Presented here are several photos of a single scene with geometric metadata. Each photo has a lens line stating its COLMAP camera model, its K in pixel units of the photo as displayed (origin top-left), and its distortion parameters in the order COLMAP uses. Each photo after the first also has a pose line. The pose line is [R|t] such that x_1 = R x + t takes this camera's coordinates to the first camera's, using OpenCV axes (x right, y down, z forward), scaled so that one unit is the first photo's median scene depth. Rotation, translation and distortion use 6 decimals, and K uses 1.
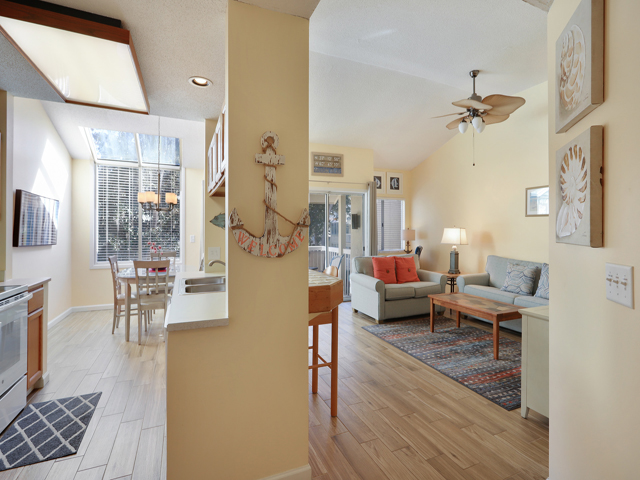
lens RADIAL K [[309.8, 0, 319.0], [0, 309.8, 229.7], [0, 0, 1]] dist [-0.001384, -0.000599]
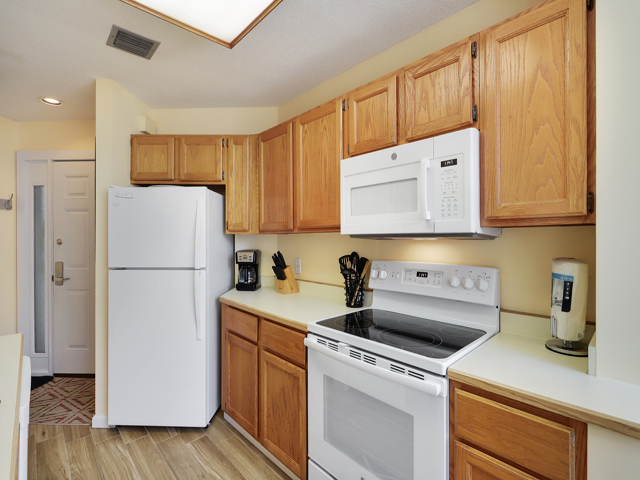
lens RADIAL K [[309.3, 0, 320.0], [0, 309.3, 240.0], [0, 0, 1]] dist [0.000594, 0.000301]
pose [[-0.941864, 0.002220, -0.335986, -0.417048], [0.002786, 0.999995, -0.001202, 0.002310], [0.335982, -0.002068, -0.941866, 0.891998]]
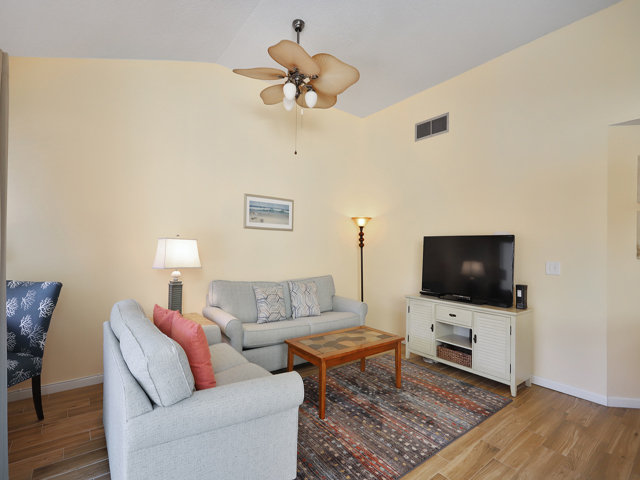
lens RADIAL K [[309.3, 0, 320.0], [0, 309.3, 240.0], [0, 0, 1]] dist [0.000594, 0.000301]
pose [[-0.243666, 0.018491, 0.969683, -0.242243], [-0.018751, 0.999542, -0.023772, 0.007477], [-0.969678, -0.023975, -0.243208, 1.333317]]
